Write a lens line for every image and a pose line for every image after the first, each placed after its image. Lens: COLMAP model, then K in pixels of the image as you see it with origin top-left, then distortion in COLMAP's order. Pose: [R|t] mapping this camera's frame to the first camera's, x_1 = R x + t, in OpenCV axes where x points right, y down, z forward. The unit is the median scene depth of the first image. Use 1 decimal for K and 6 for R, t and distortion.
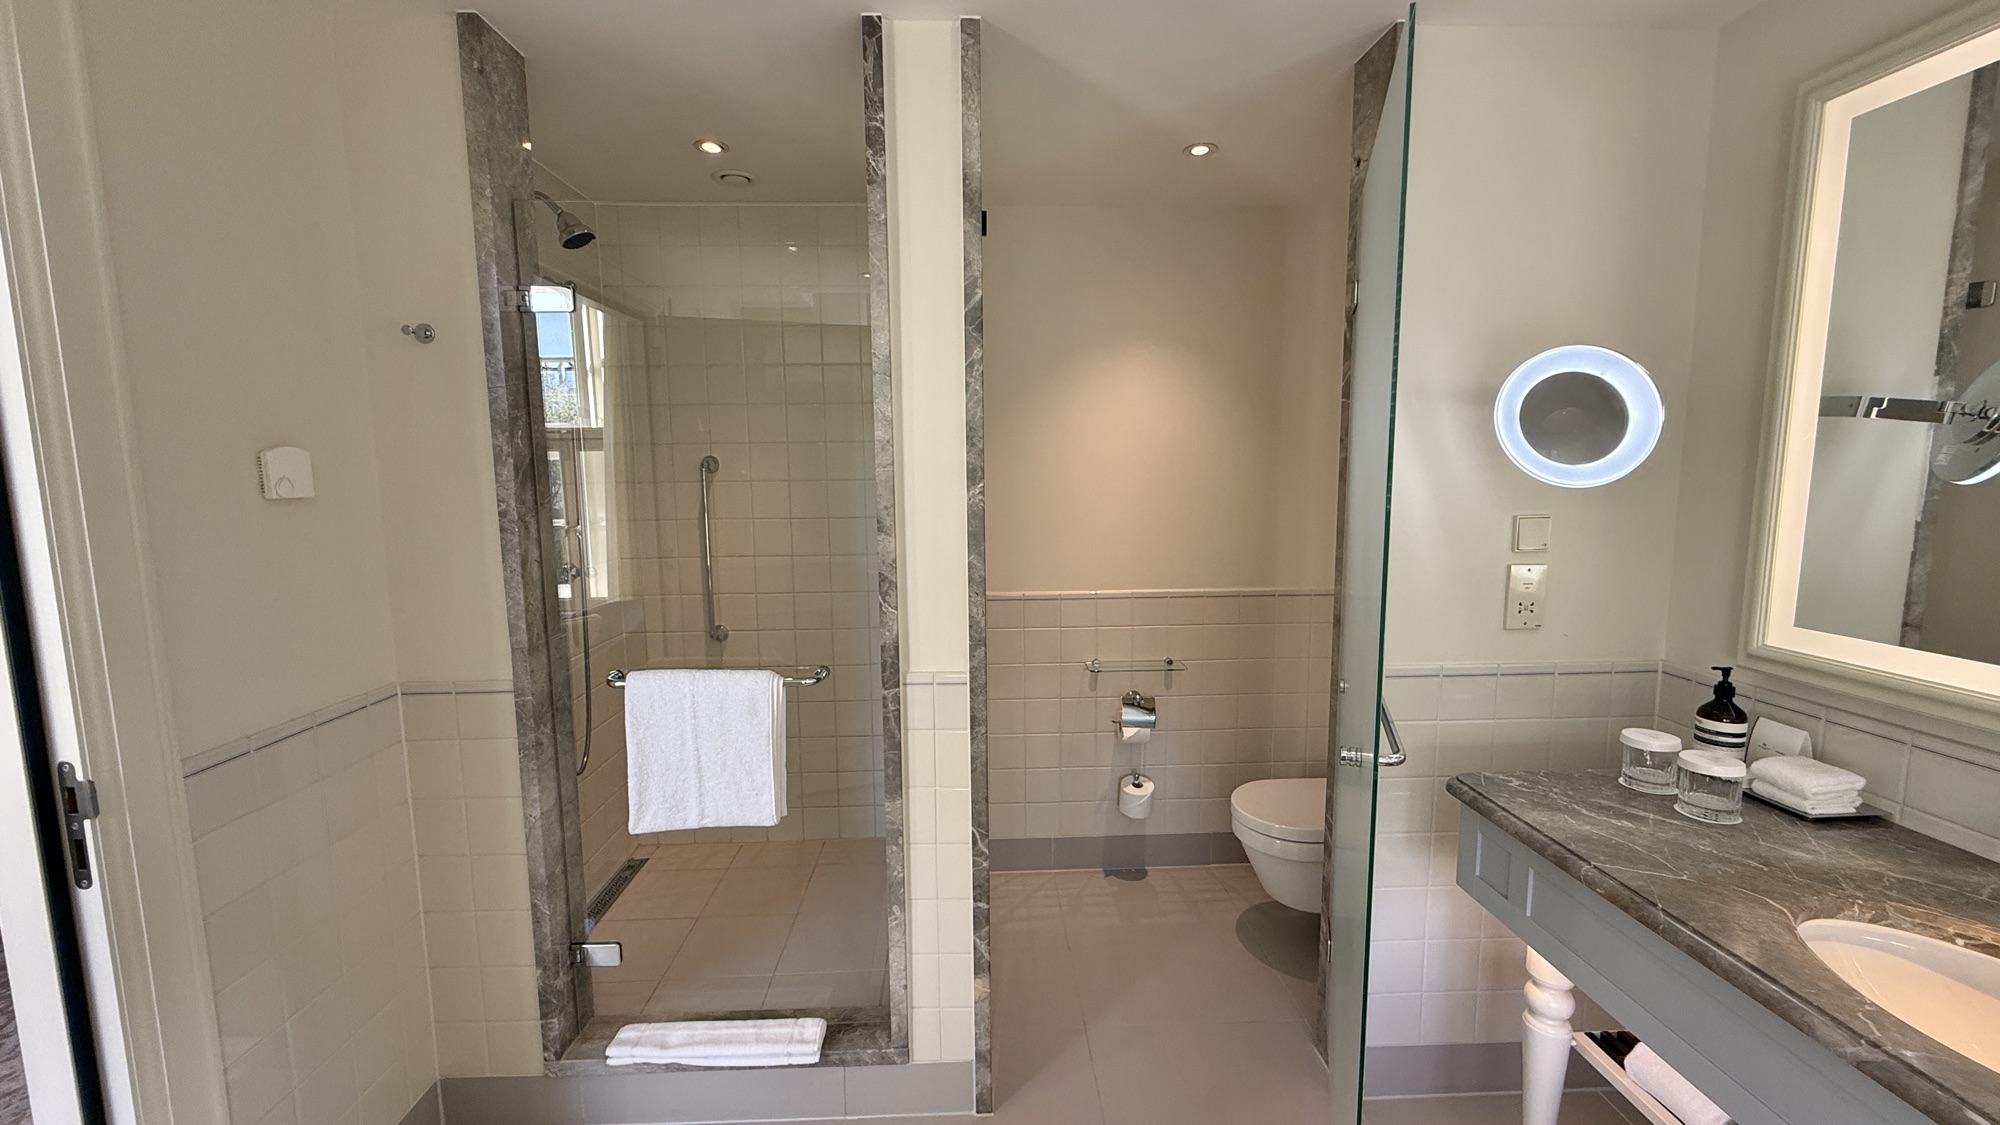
lens RADIAL K [[794.3, 0, 992.2], [0, 794.3, 563.2], [0, 0, 1]] dist [0.001583, 0.000165]
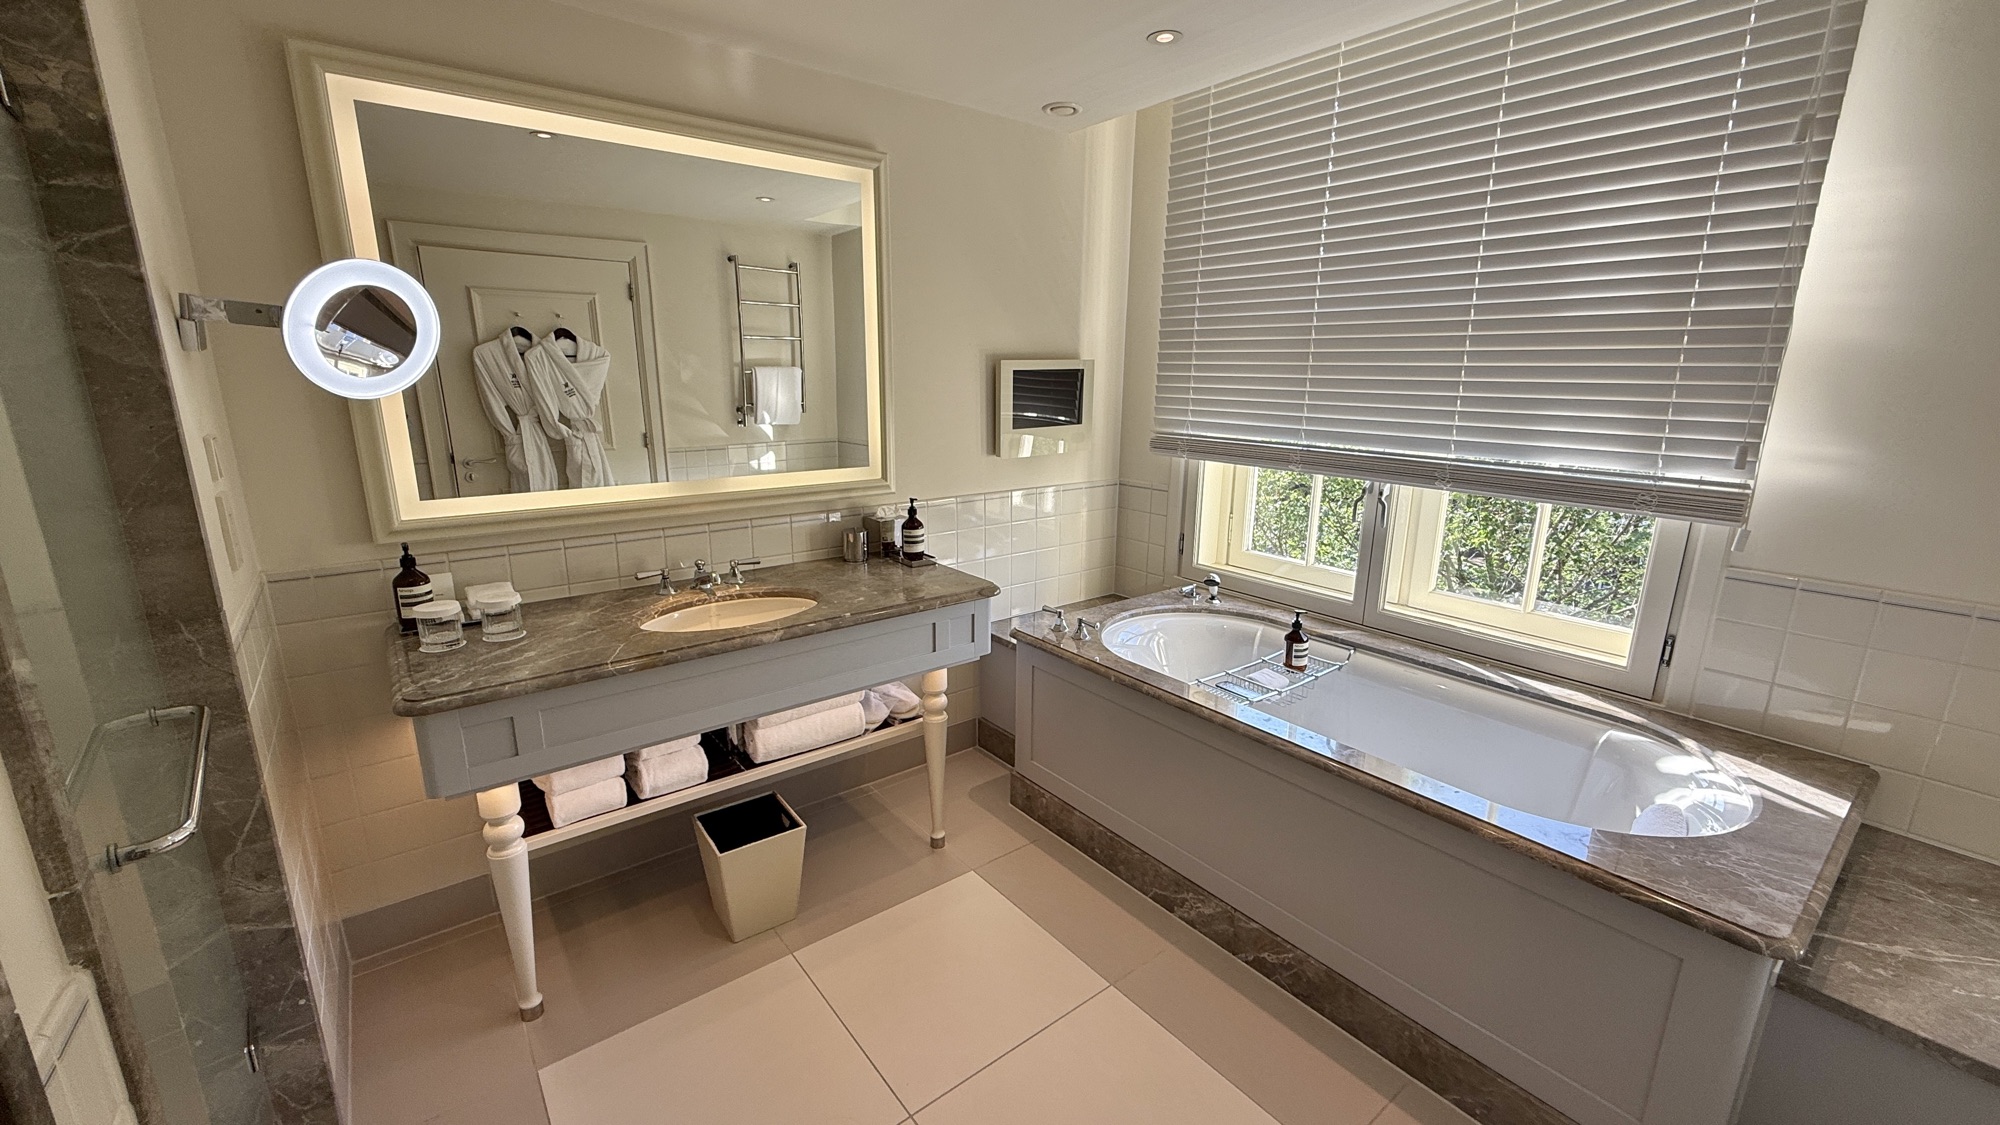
lens RADIAL K [[794.3, 0, 993.0], [0, 794.3, 565.0], [0, 0, 1]] dist [0.001583, 0.000165]
pose [[-0.584972, -0.188661, 0.788806, -0.662647], [0.094708, 0.950027, 0.297456, -0.131265], [-0.805505, 0.248709, -0.537871, 1.046947]]
